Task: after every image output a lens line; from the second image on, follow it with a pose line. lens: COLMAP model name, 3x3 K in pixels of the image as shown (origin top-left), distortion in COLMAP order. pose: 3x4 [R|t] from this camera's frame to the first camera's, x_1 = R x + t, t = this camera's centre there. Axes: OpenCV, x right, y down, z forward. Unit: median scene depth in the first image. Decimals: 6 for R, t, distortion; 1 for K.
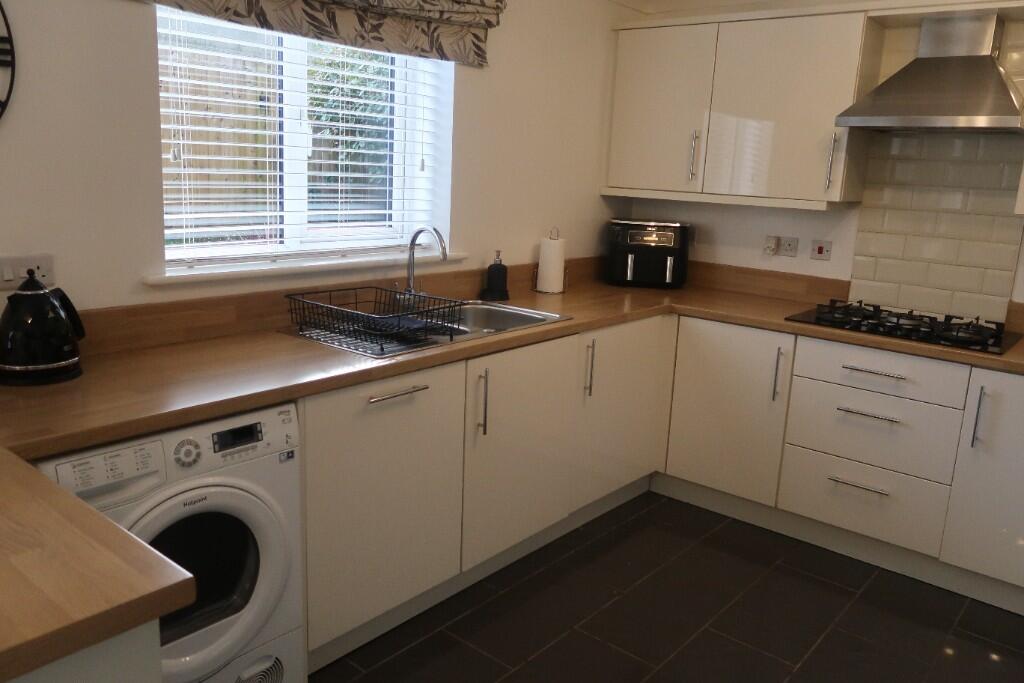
lens RADIAL K [[796.7, 0, 512.0], [0, 796.7, 341.5], [0, 0, 1]] dist [0.000765, -0.000009]
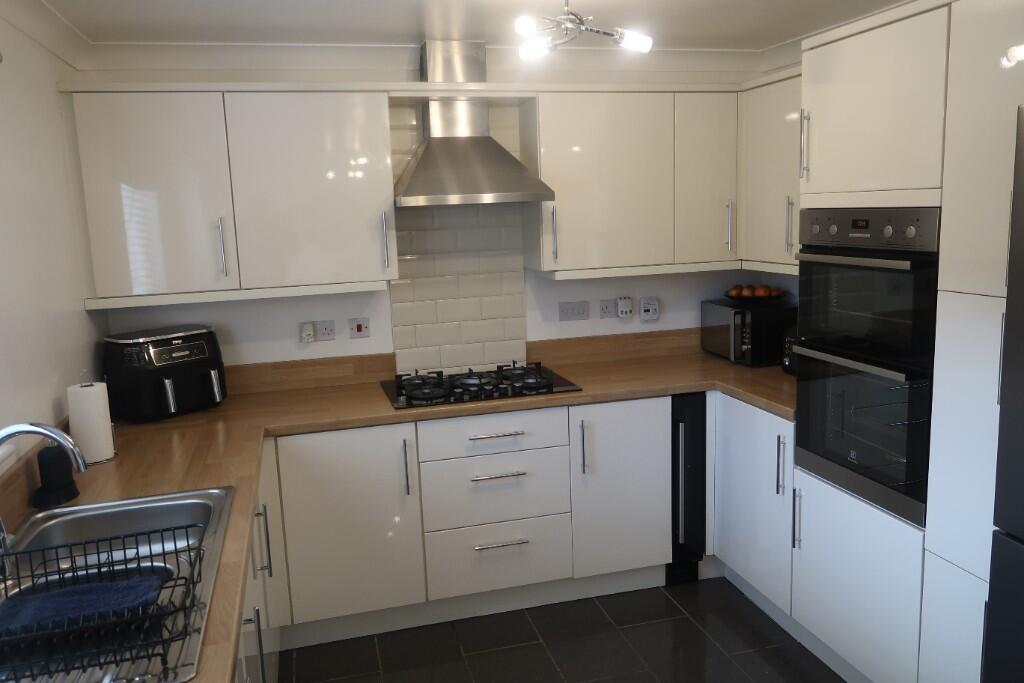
lens RADIAL K [[796.7, 0, 512.0], [0, 796.7, 341.5], [0, 0, 1]] dist [0.000765, -0.000009]
pose [[0.575901, -0.203436, 0.791803, -0.312950], [0.241353, 0.967682, 0.073081, -0.142332], [-0.781080, 0.149016, 0.606389, 0.309711]]
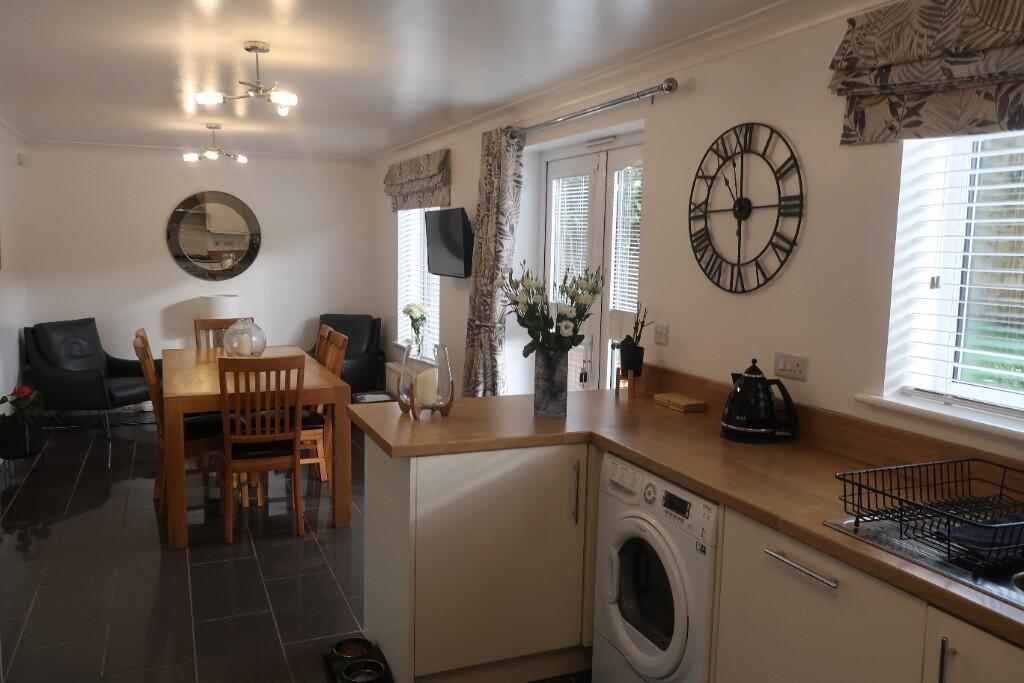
lens RADIAL K [[757.8, 0, 512.0], [0, 757.8, 341.5], [0, 0, 1]] dist [-0.000639, -0.146342]
pose [[-0.457467, 0.042251, -0.888222, 0.607768], [-0.234688, 0.957717, 0.166430, -0.194036], [0.857698, 0.284592, -0.428208, 0.967699]]
